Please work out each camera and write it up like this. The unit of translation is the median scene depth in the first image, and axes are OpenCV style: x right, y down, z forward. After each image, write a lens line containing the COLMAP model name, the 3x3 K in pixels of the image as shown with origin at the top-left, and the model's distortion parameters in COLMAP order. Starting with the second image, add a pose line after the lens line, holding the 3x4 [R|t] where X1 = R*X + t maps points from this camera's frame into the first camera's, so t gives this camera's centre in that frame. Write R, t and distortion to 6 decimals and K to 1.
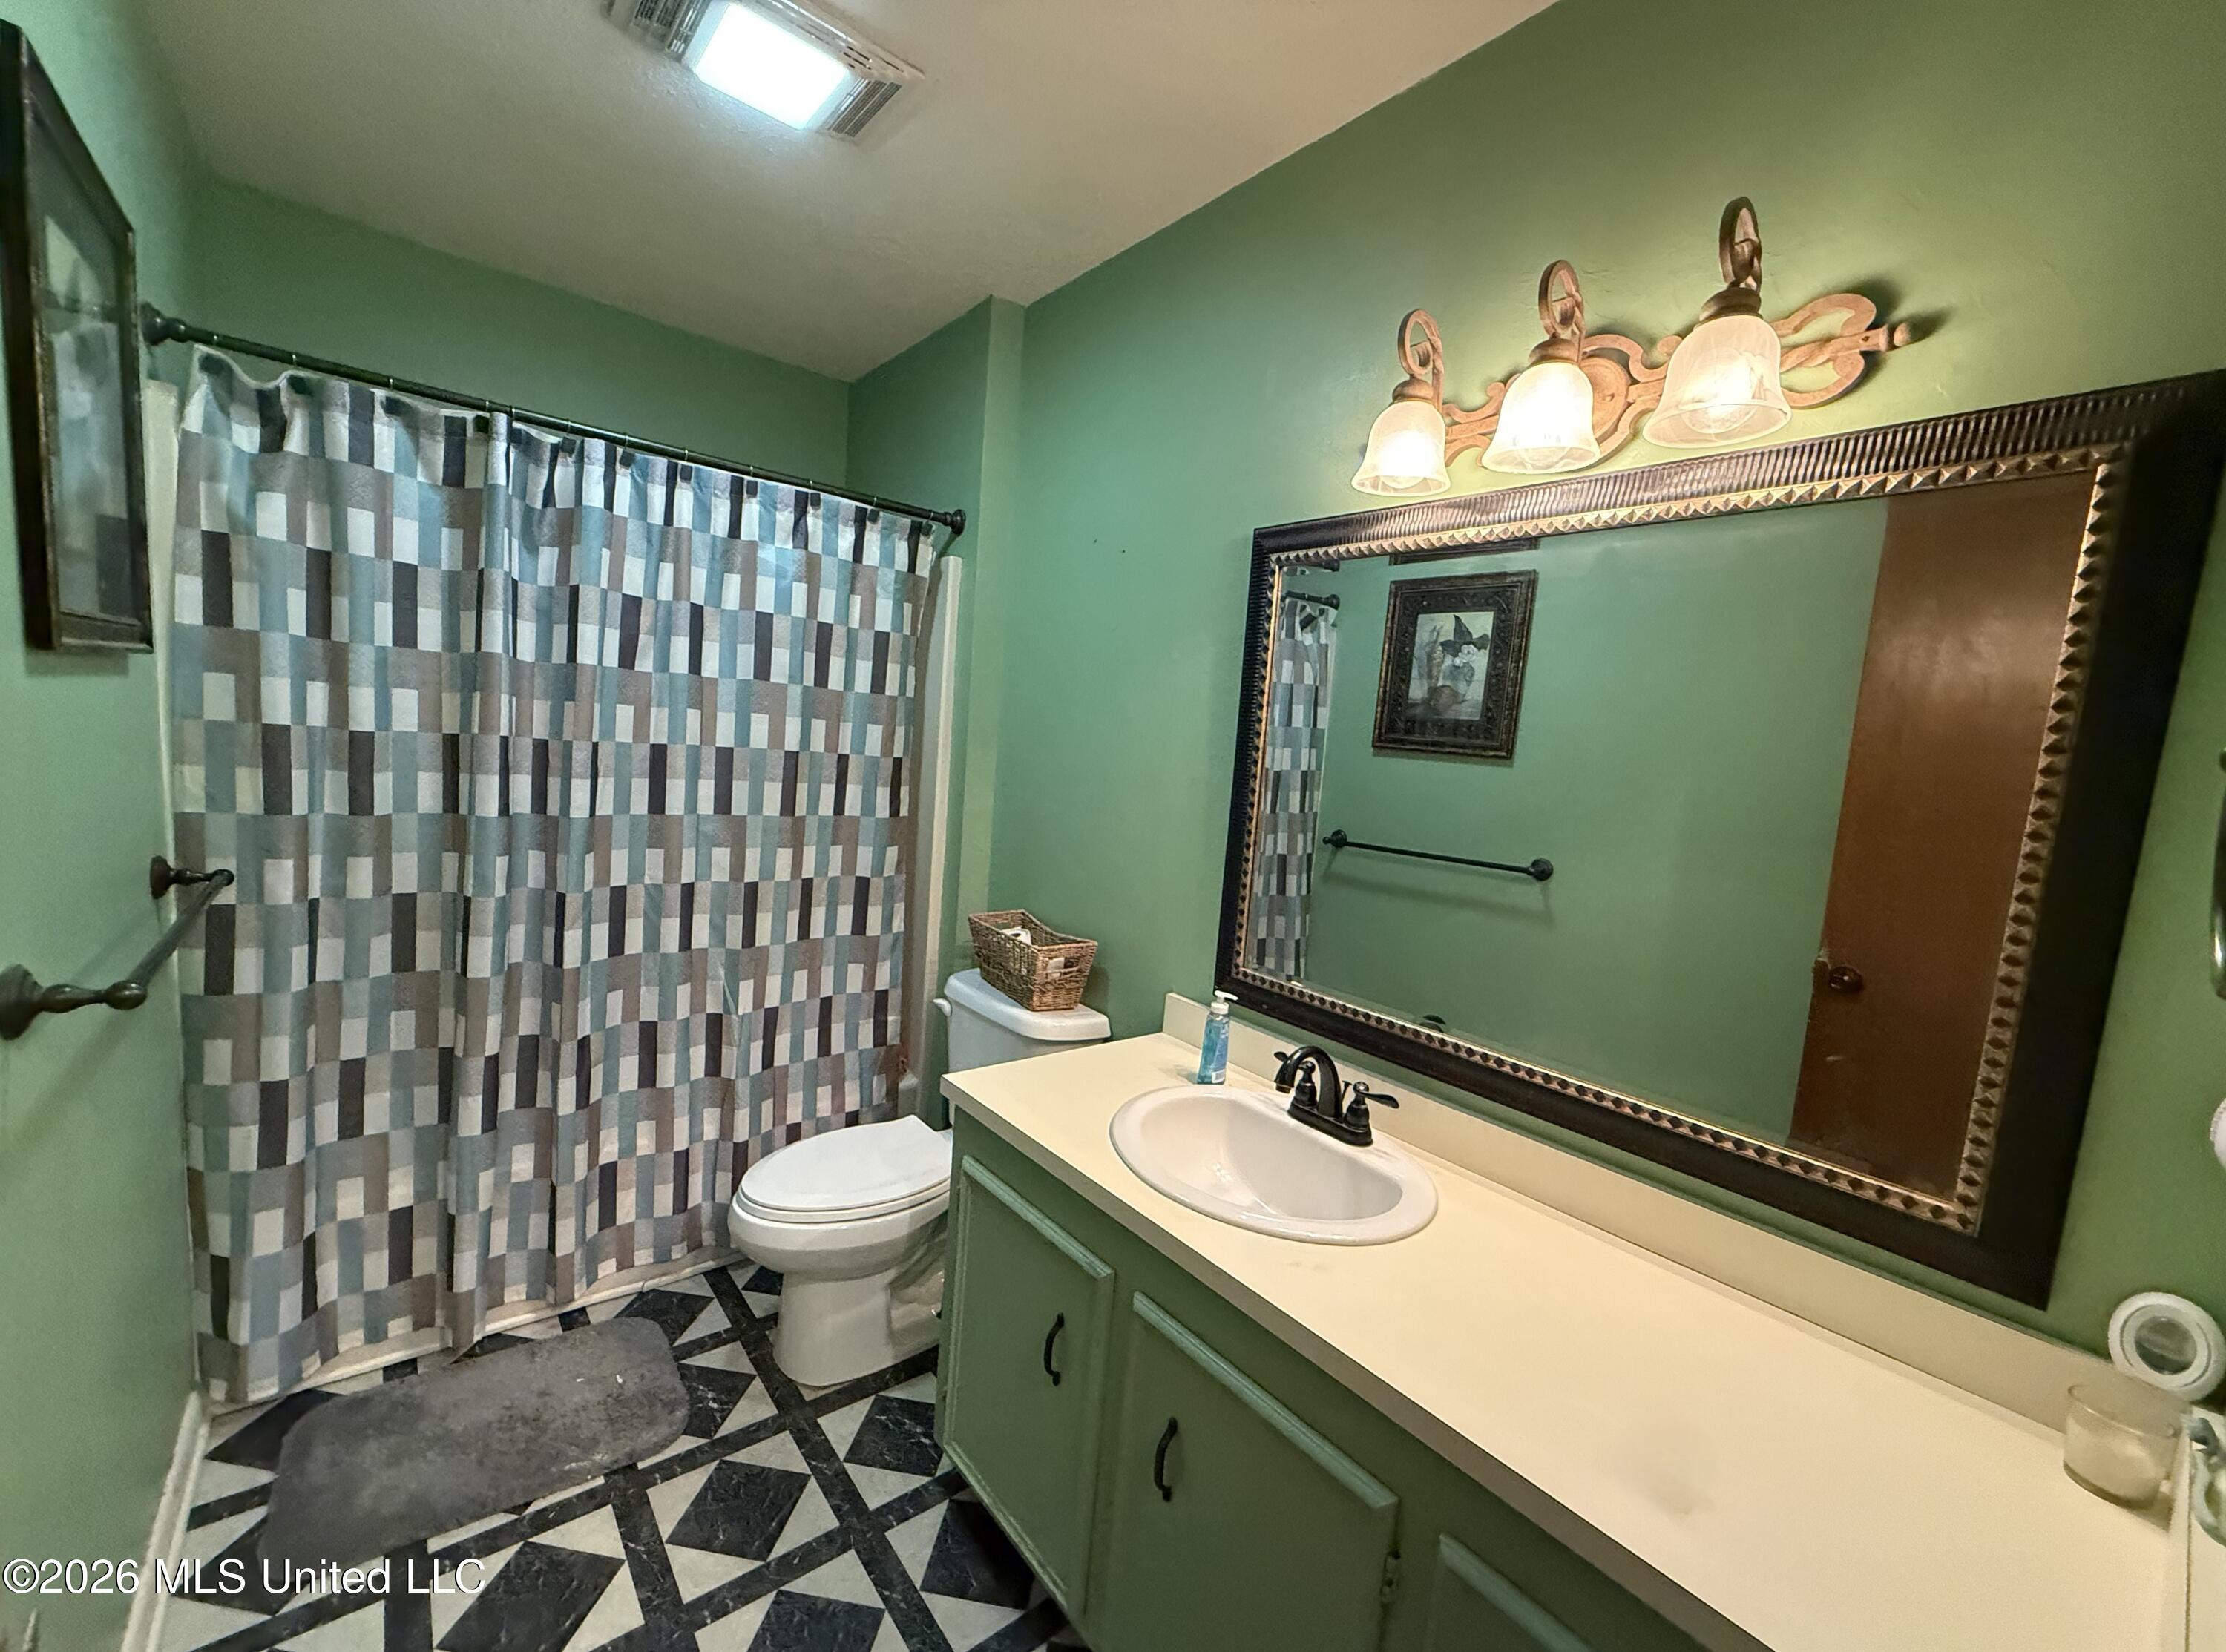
lens RADIAL K [[891.1, 0, 1096.9], [0, 891.1, 833.8], [0, 0, 1]] dist [-0.000565, 0.000355]
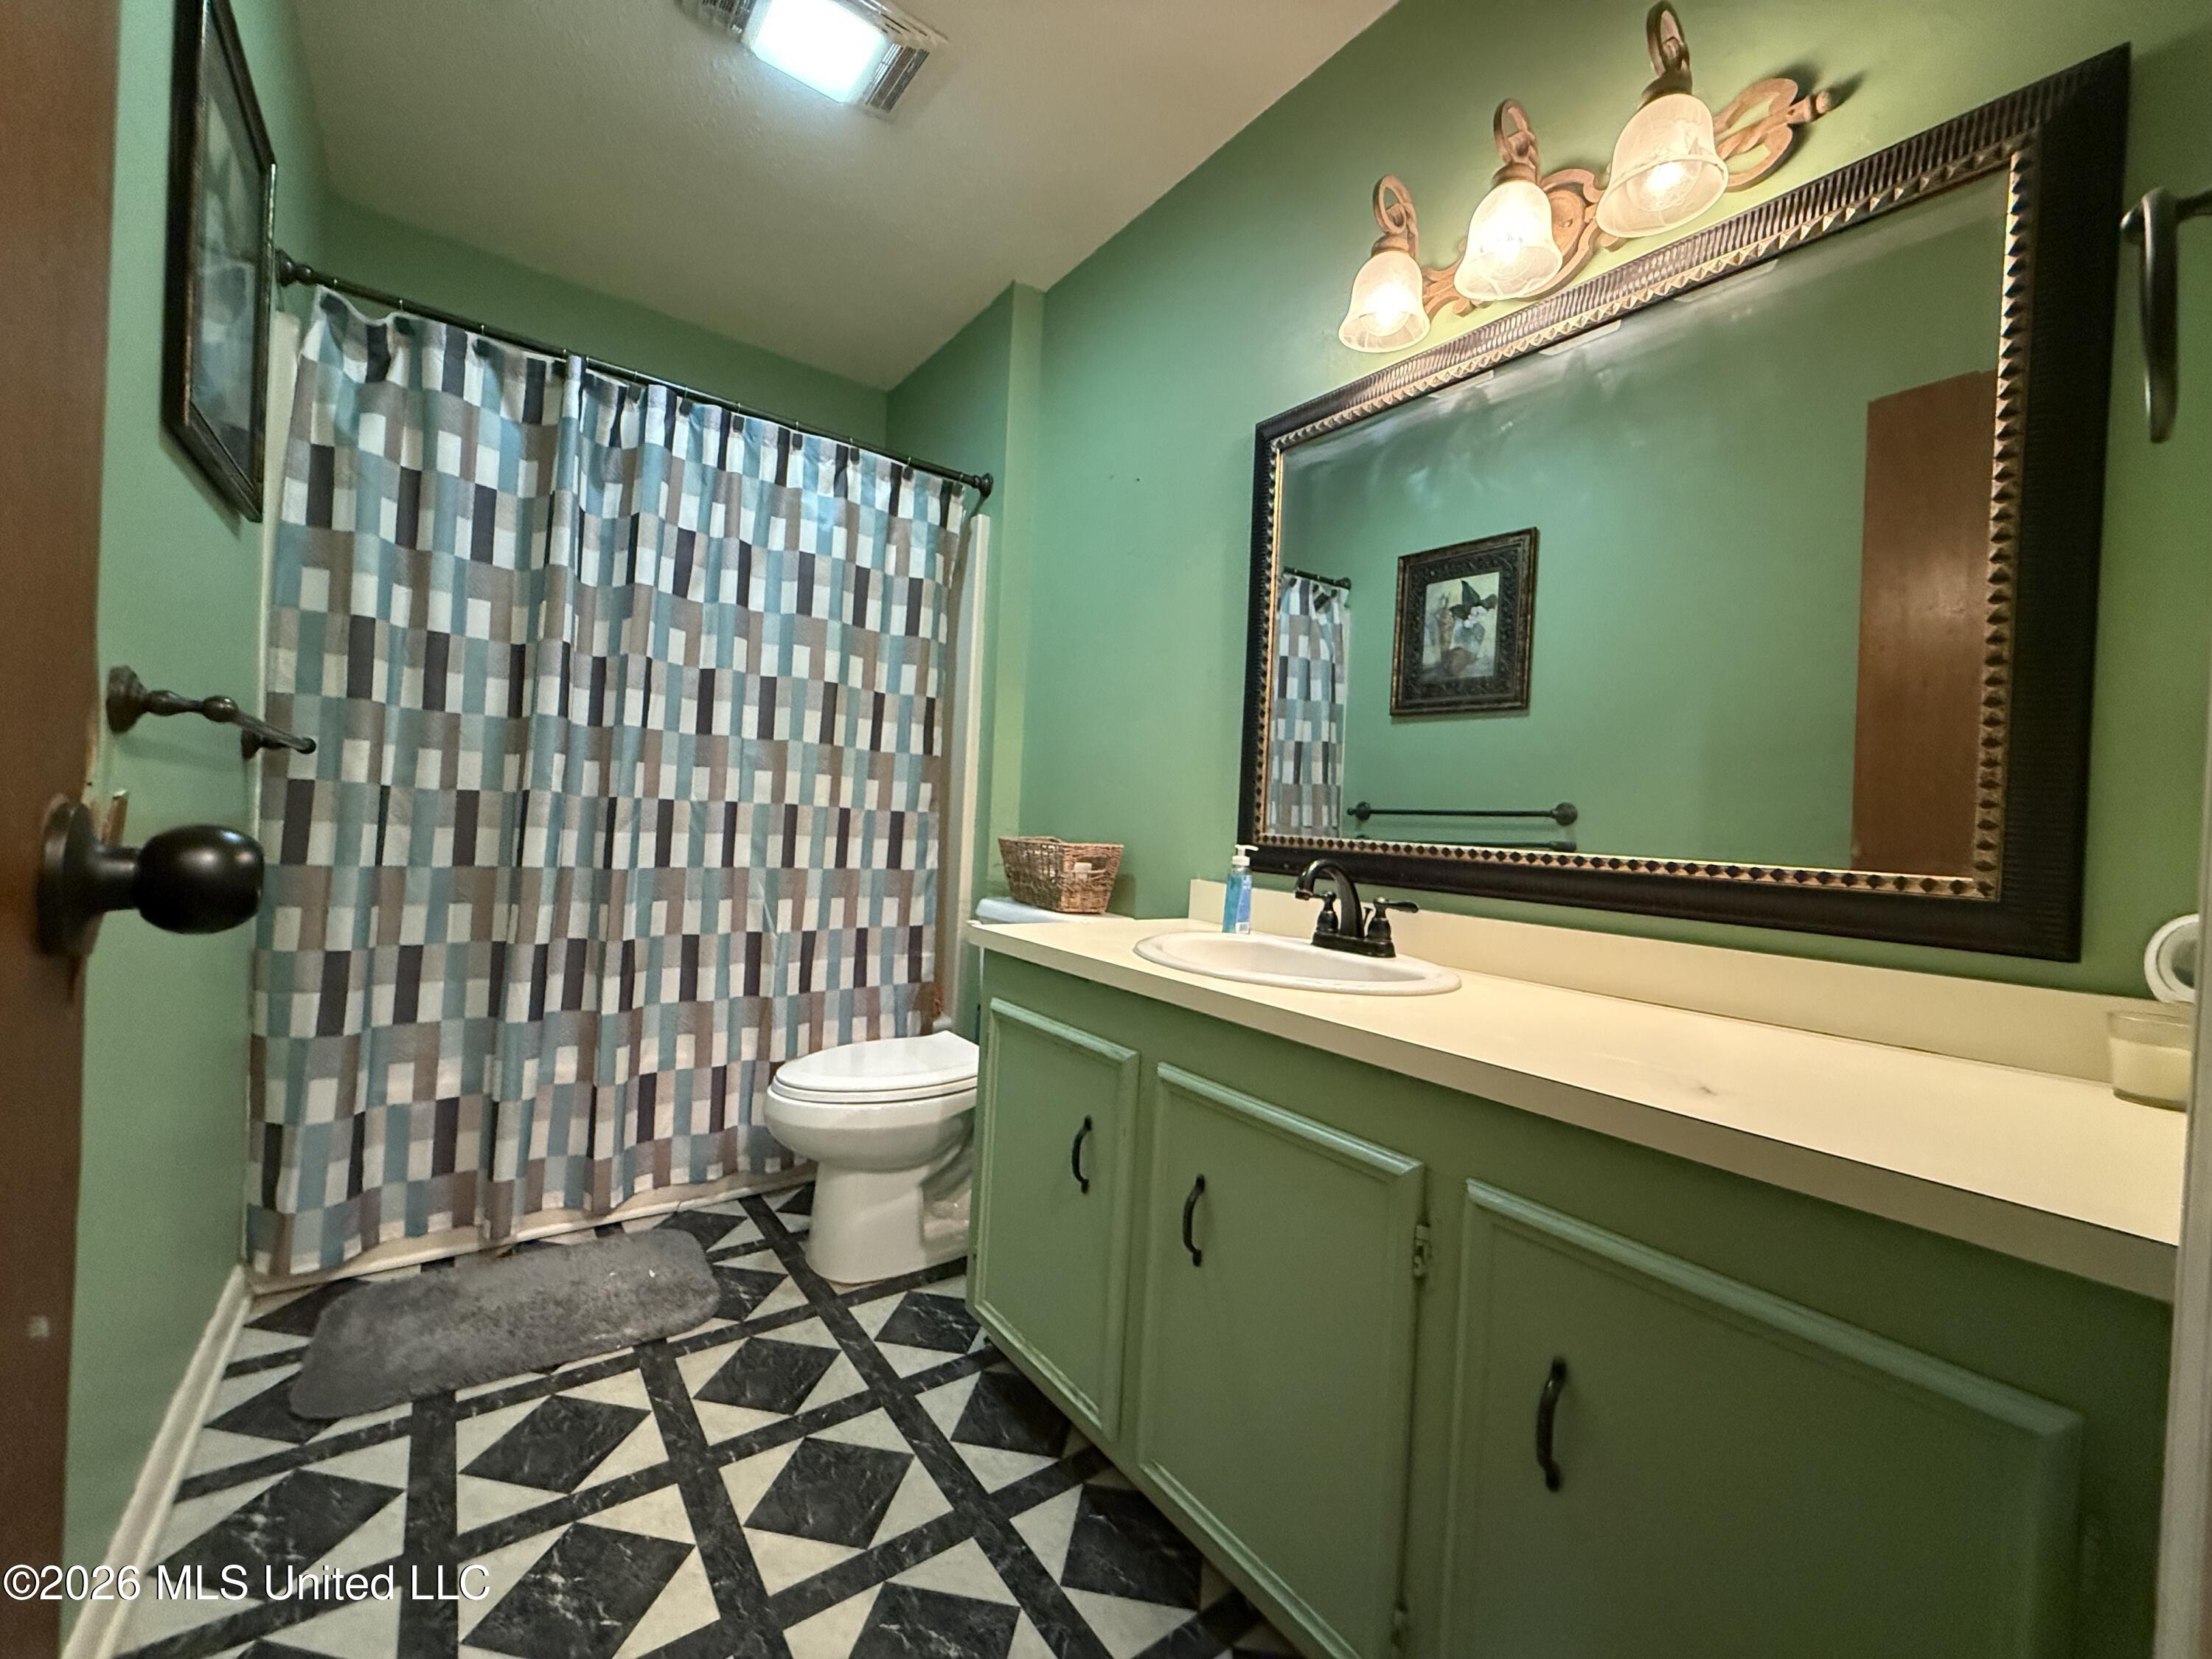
lens RADIAL K [[876.2, 0, 1103.0], [0, 876.2, 823.8], [0, 0, 1]] dist [0.000140, -0.000200]
pose [[0.999091, -0.027251, -0.032786, 0.012579], [0.023526, 0.993756, -0.109063, 0.233762], [0.035553, 0.108192, 0.993494, -0.007445]]
